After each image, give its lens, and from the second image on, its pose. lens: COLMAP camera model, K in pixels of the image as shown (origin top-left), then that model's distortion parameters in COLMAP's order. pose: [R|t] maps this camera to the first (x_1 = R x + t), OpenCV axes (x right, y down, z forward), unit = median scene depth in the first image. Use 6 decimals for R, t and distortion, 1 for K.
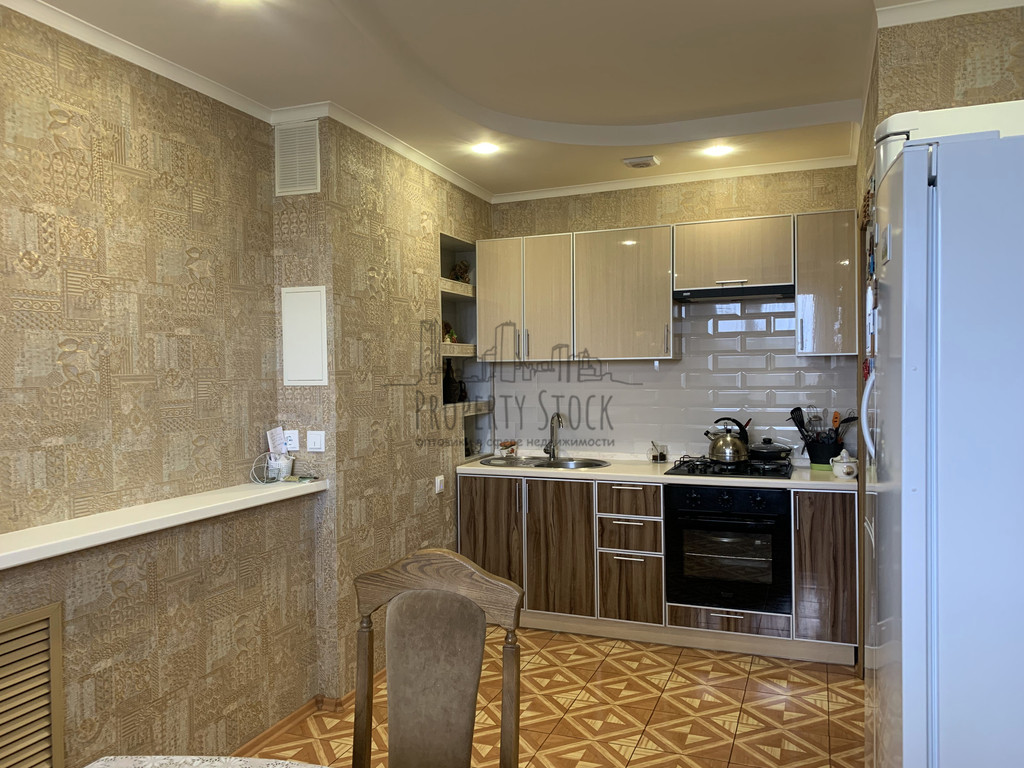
lens RADIAL K [[778.3, 0, 515.2], [0, 778.3, 380.6], [0, 0, 1]] dist [0.056553, -0.075743]
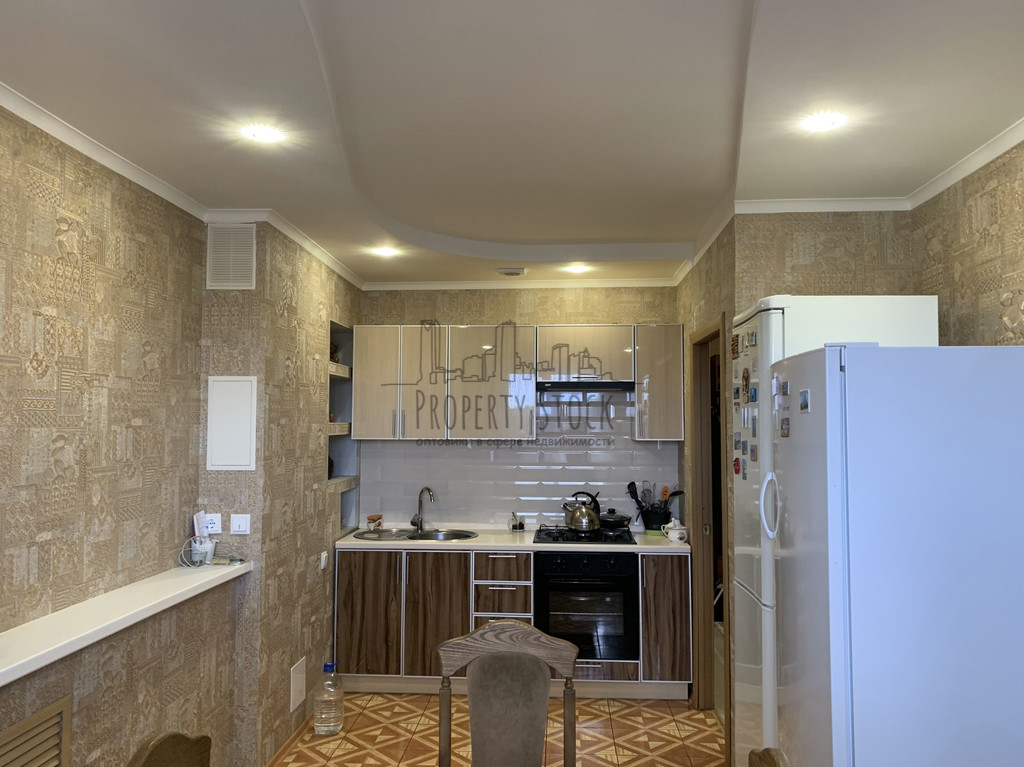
lens RADIAL K [[793.9, 0, 510.5], [0, 793.9, 379.6], [0, 0, 1]] dist [0.072203, -0.096417]
pose [[0.953406, 0.031318, 0.300062, -0.200035], [-0.009963, 0.997323, -0.072436, -0.034278], [-0.301527, 0.066071, 0.951166, -0.117562]]
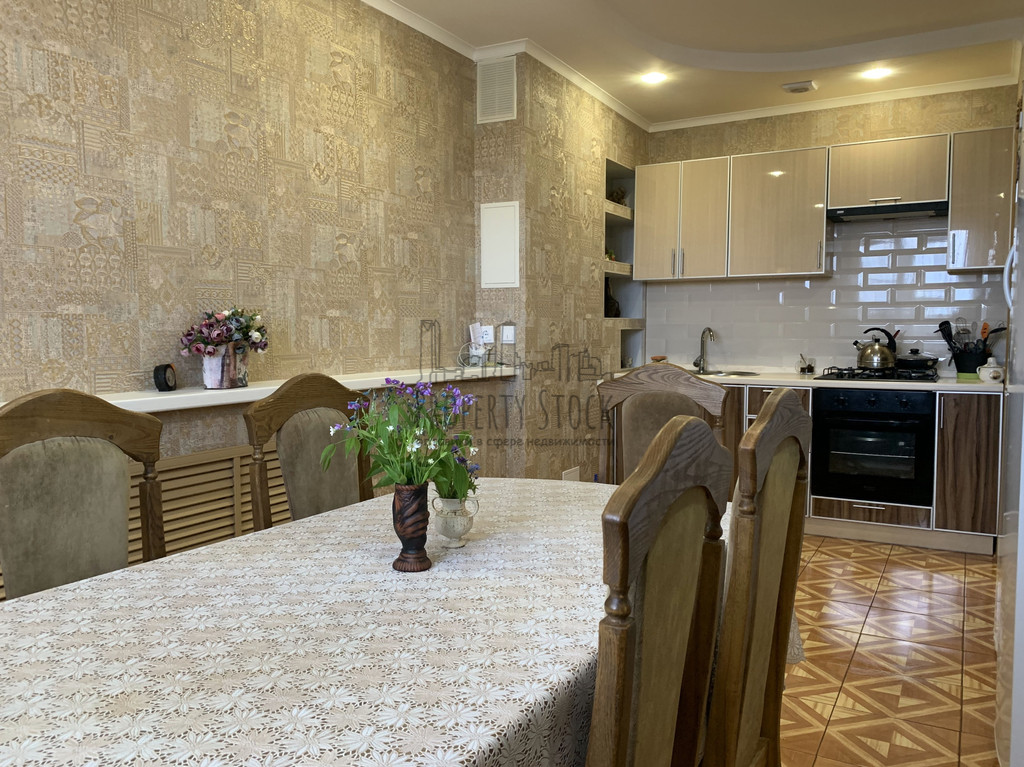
lens RADIAL K [[808.9, 0, 517.4], [0, 808.9, 381.3], [0, 0, 1]] dist [0.039628, -0.040177]
pose [[0.990411, 0.021594, -0.136451, -0.061904], [-0.014437, 0.998478, 0.053228, 0.069317], [0.137392, -0.050748, 0.989216, -0.174321]]
